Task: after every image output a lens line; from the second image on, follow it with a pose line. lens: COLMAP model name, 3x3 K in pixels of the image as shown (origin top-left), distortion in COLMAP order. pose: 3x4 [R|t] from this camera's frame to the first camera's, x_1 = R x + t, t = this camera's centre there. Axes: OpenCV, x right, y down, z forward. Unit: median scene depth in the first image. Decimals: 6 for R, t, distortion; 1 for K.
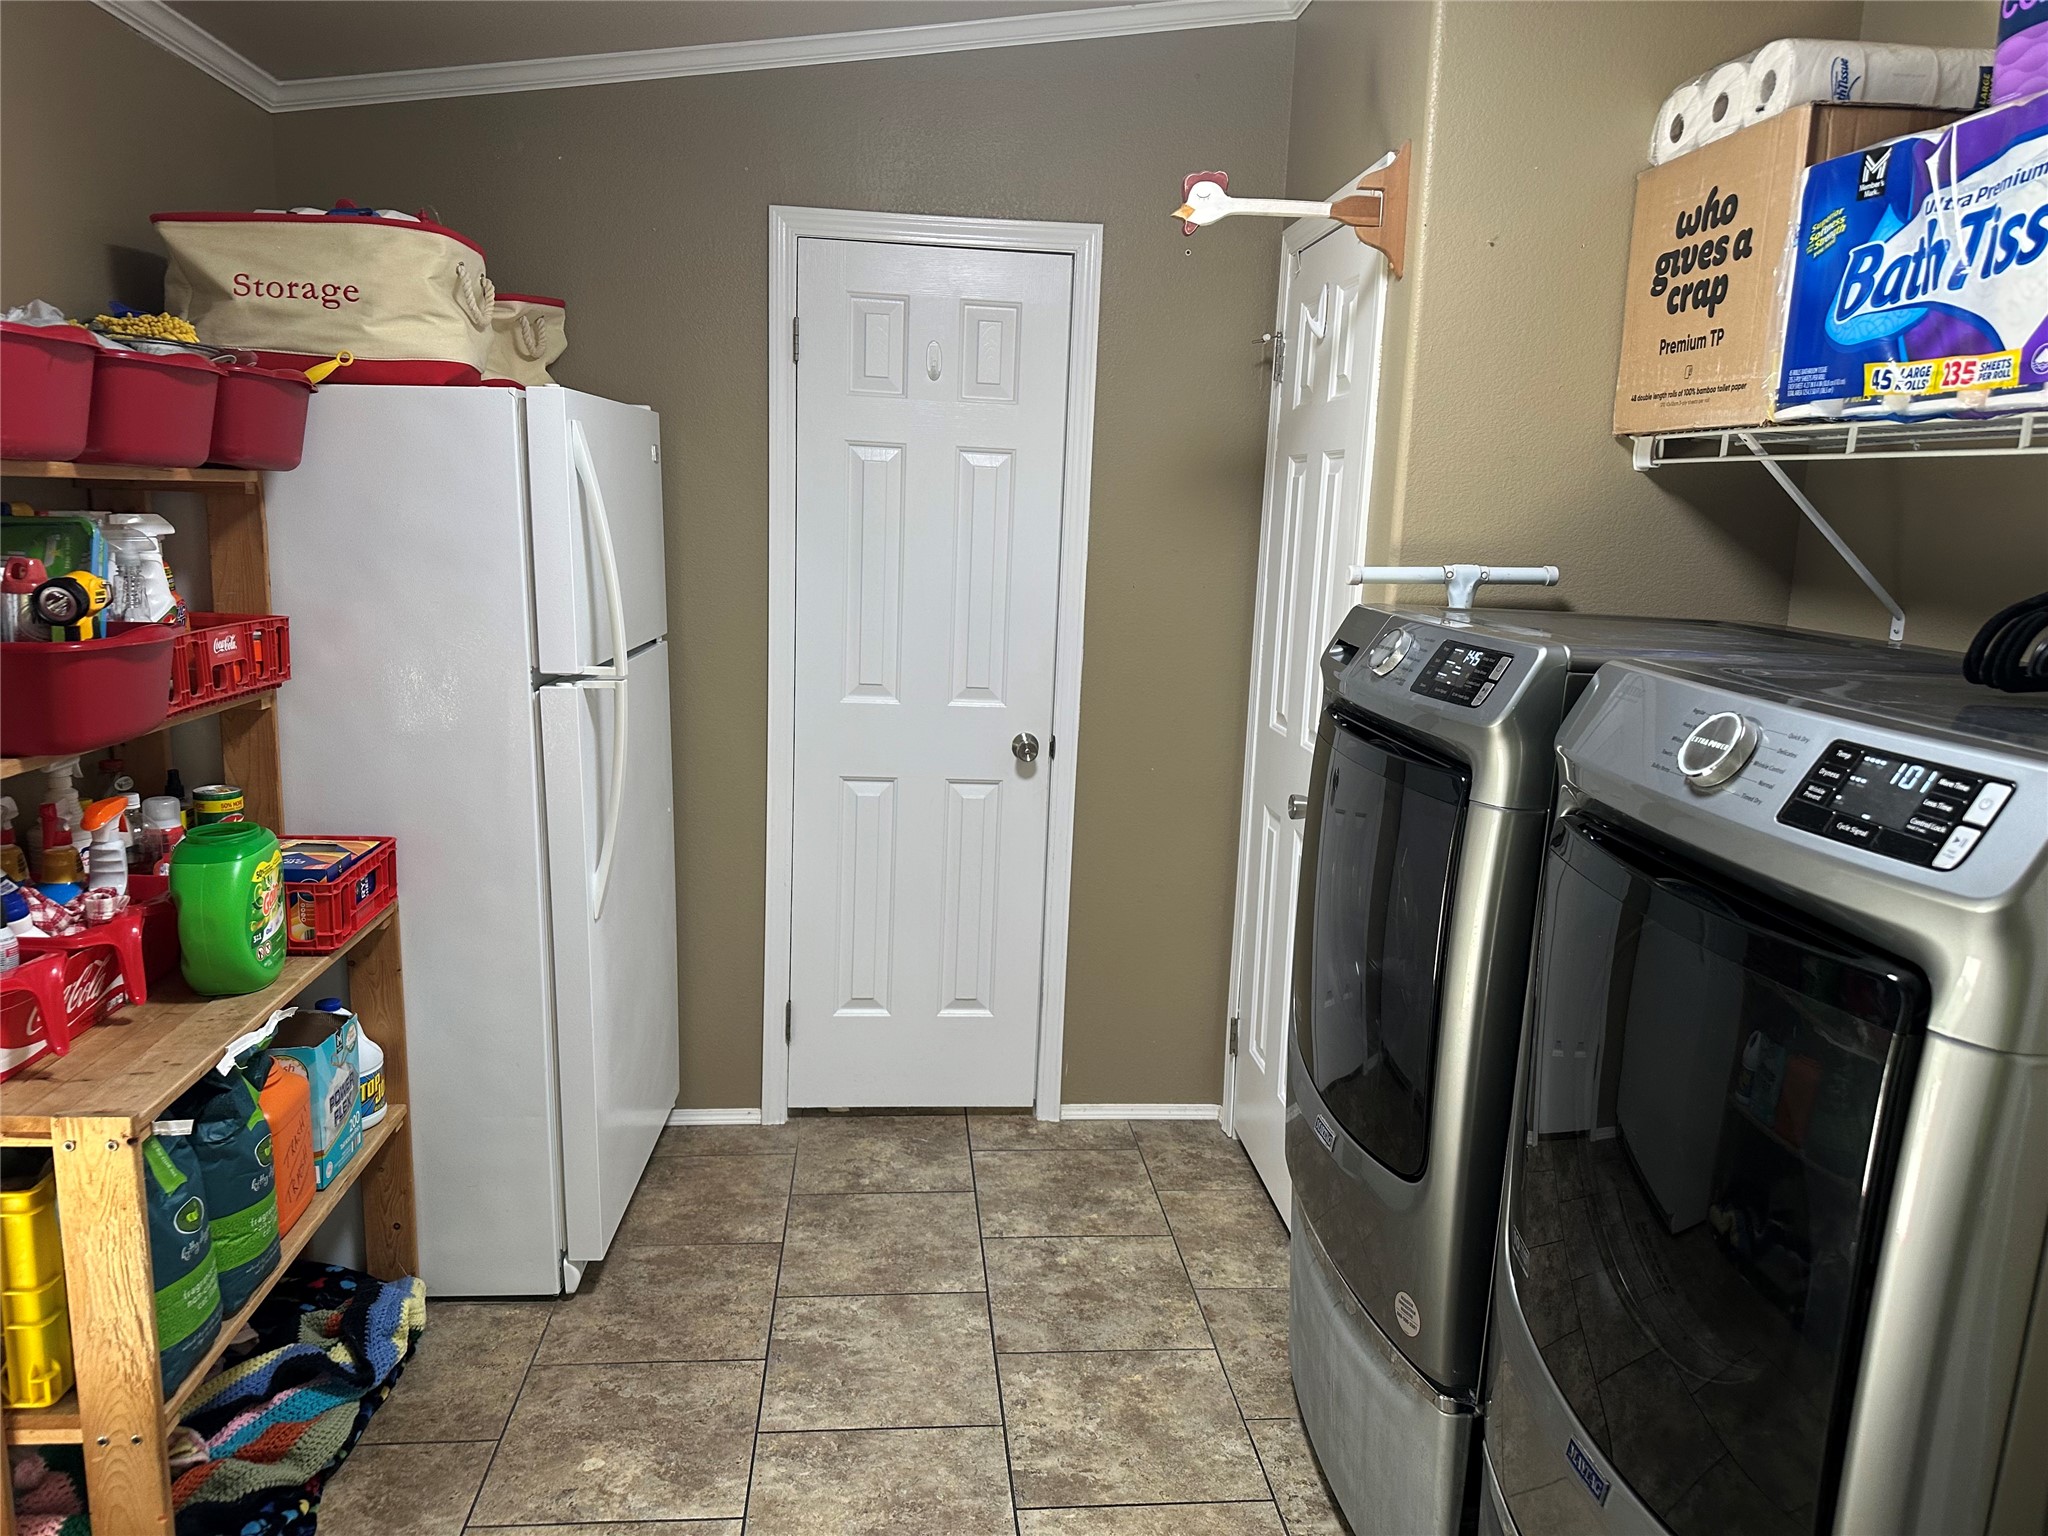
lens RADIAL K [[1446.0, 0, 1028.3], [0, 1446.0, 773.0], [0, 0, 1]] dist [-0.009406, -0.018726]
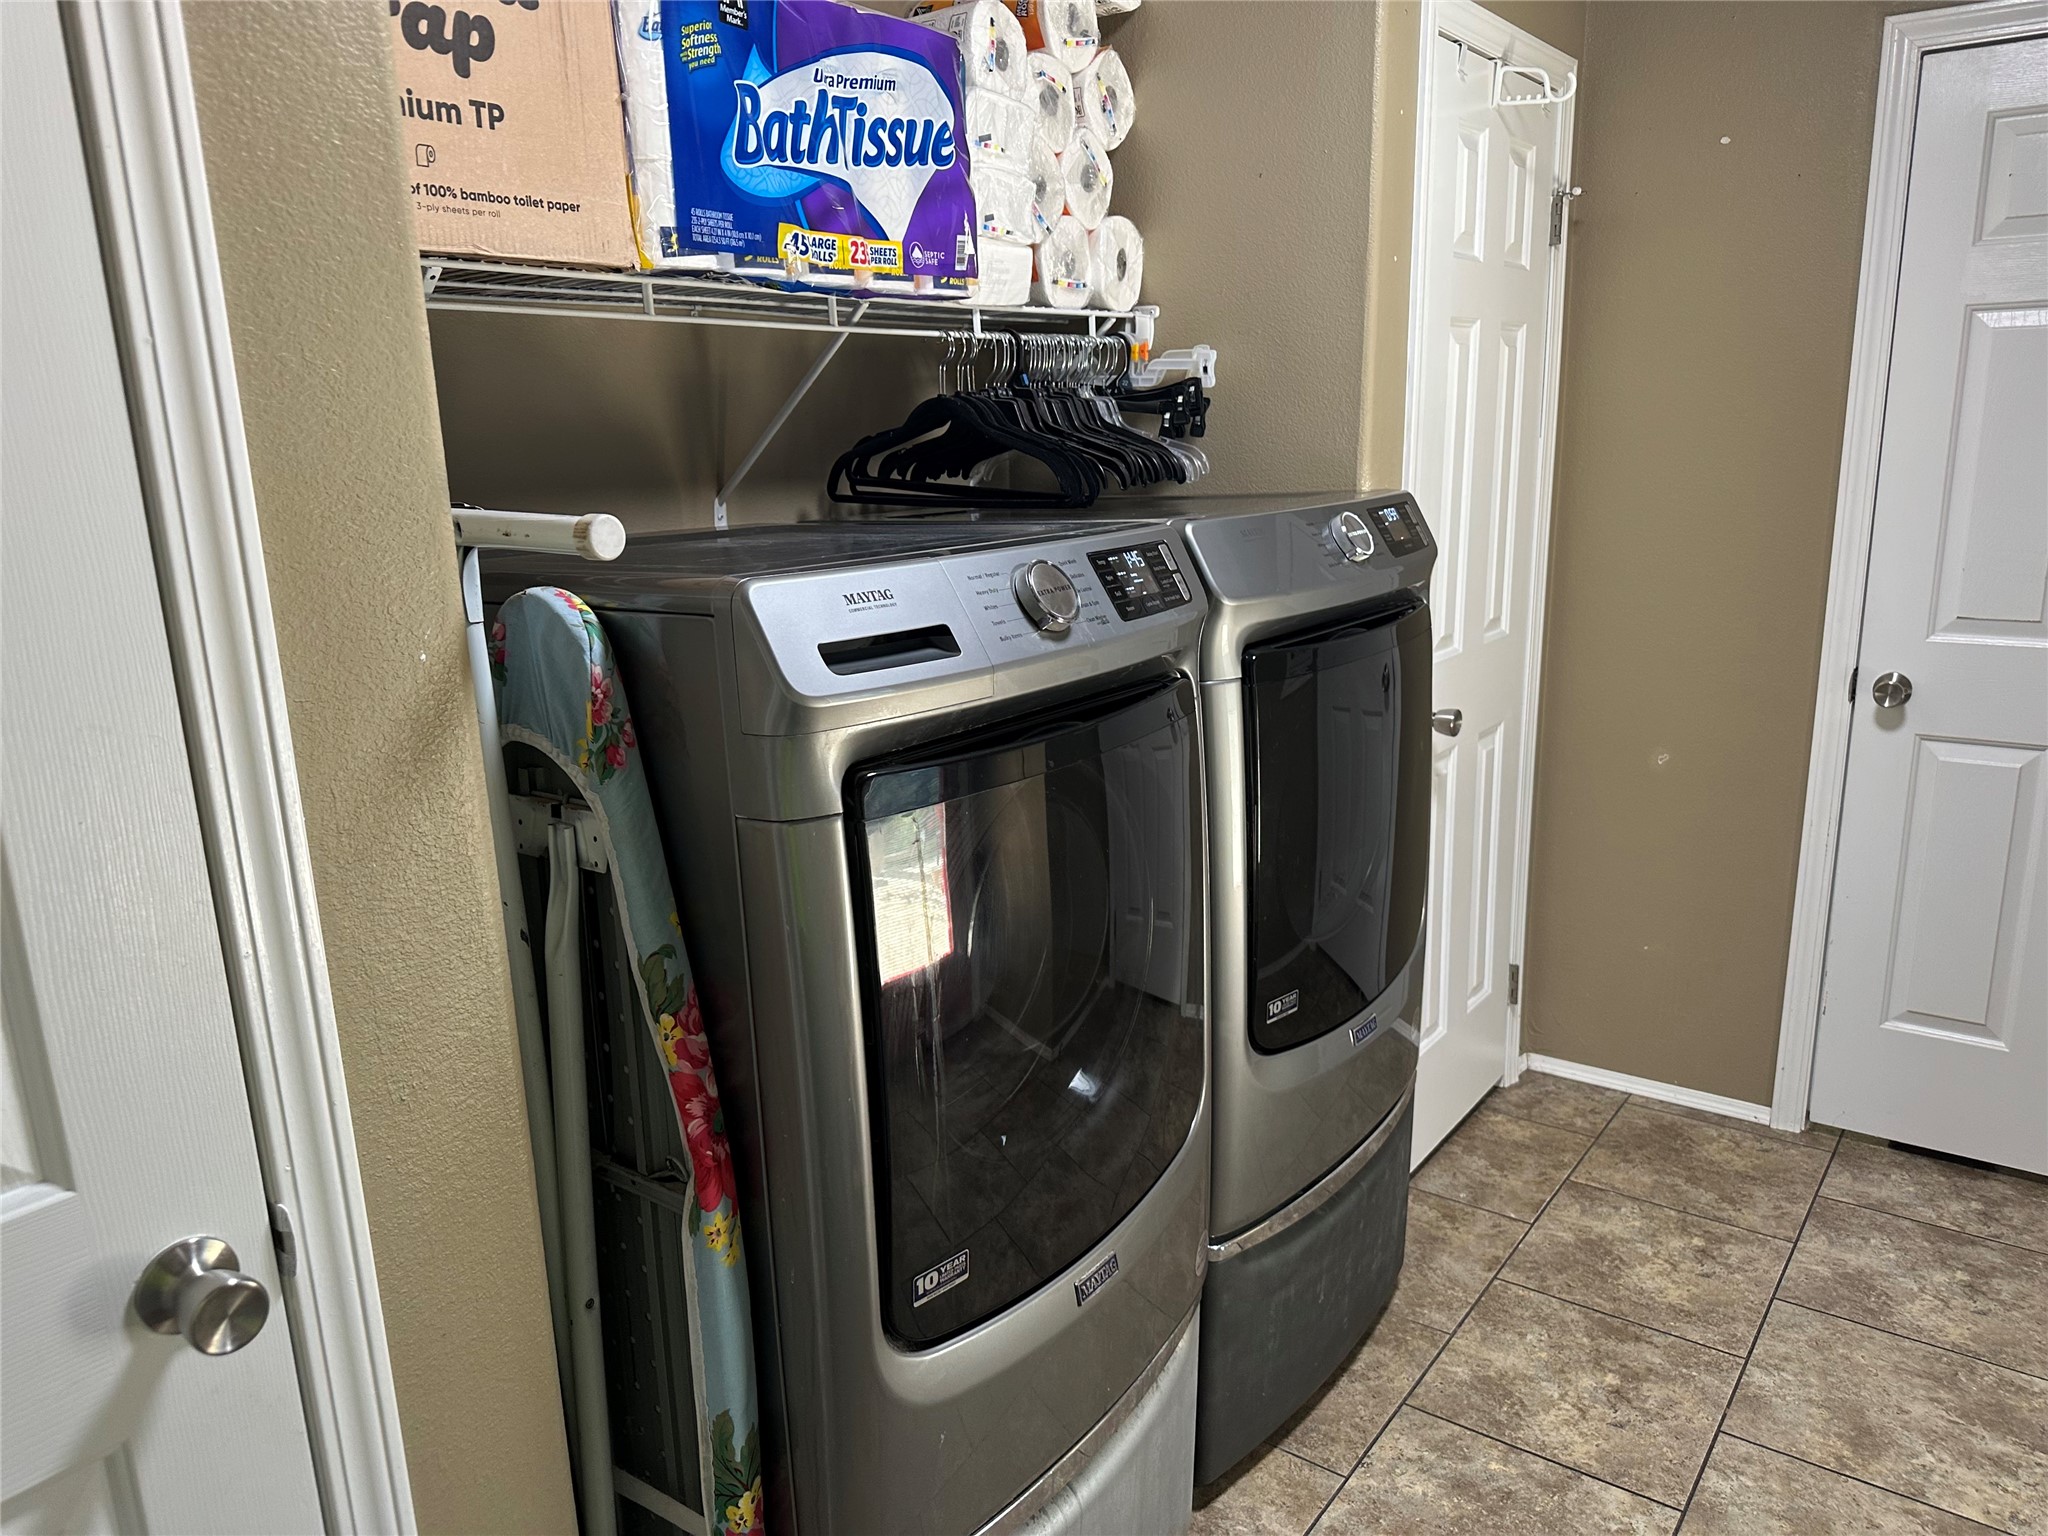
lens RADIAL K [[1446.0, 0, 1026.8], [0, 1446.0, 767.2], [0, 0, 1]] dist [-0.009406, -0.018726]
pose [[-0.749385, -0.151007, 0.644685, -0.191539], [0.140700, 0.915094, 0.377897, -0.293678], [-0.647012, 0.373897, -0.664512, 1.652557]]
